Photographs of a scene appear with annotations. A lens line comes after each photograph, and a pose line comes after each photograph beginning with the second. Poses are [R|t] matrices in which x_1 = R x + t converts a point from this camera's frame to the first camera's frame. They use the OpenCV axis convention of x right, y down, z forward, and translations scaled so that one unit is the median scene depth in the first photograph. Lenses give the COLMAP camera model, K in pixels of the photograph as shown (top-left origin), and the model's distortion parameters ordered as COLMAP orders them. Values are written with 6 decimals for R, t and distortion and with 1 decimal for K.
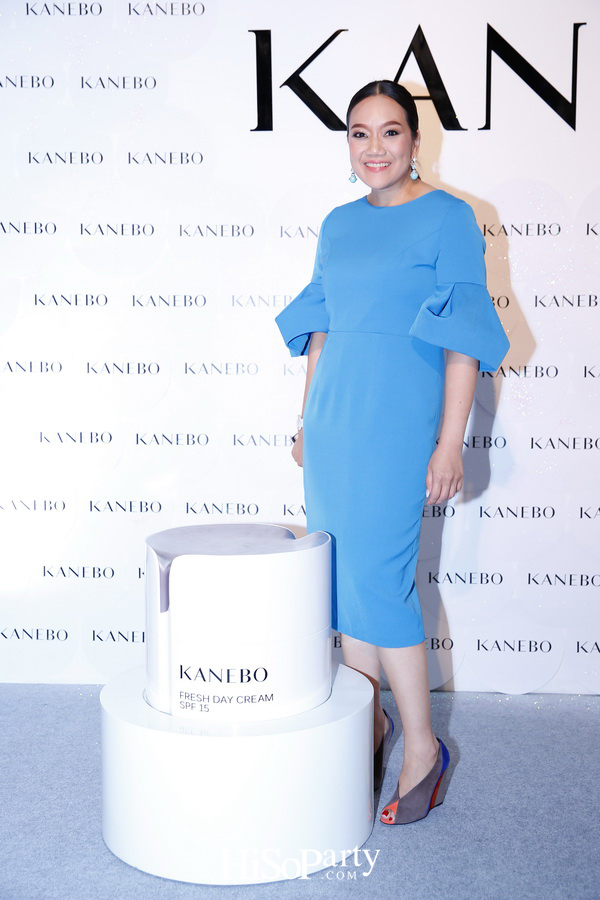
lens RADIAL K [[1259.1, 0, 305.1], [0, 1259.1, 467.6], [0, 0, 1]] dist [0.027184, 0.092413]
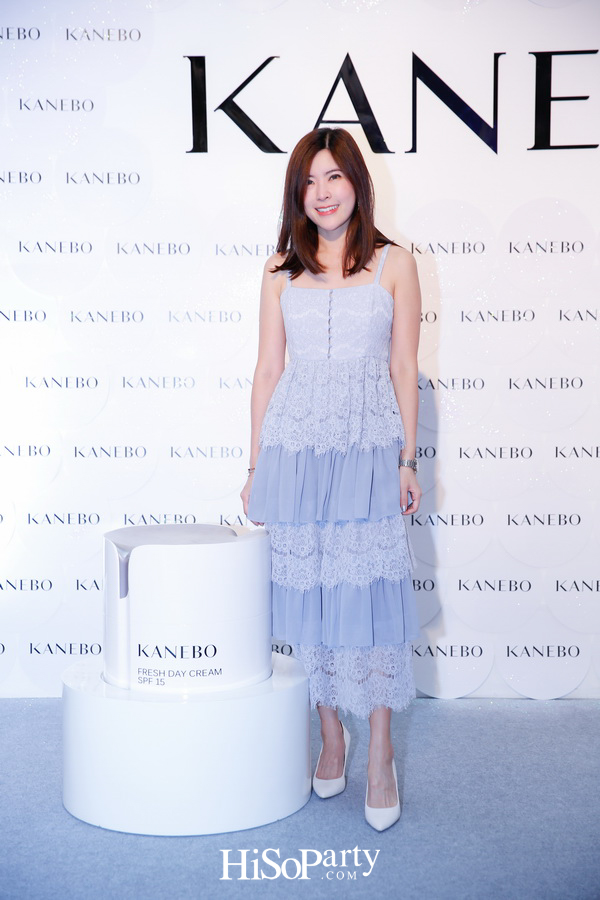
lens RADIAL K [[1520.5, 0, 300.0], [0, 1520.5, 450.0], [0, 0, 1]] dist [0.153690, 0.054669]
pose [[0.998705, -0.006922, 0.050412, -0.015373], [0.008736, 0.999319, -0.035853, 0.022819], [-0.050130, 0.036247, 0.998085, -0.252792]]
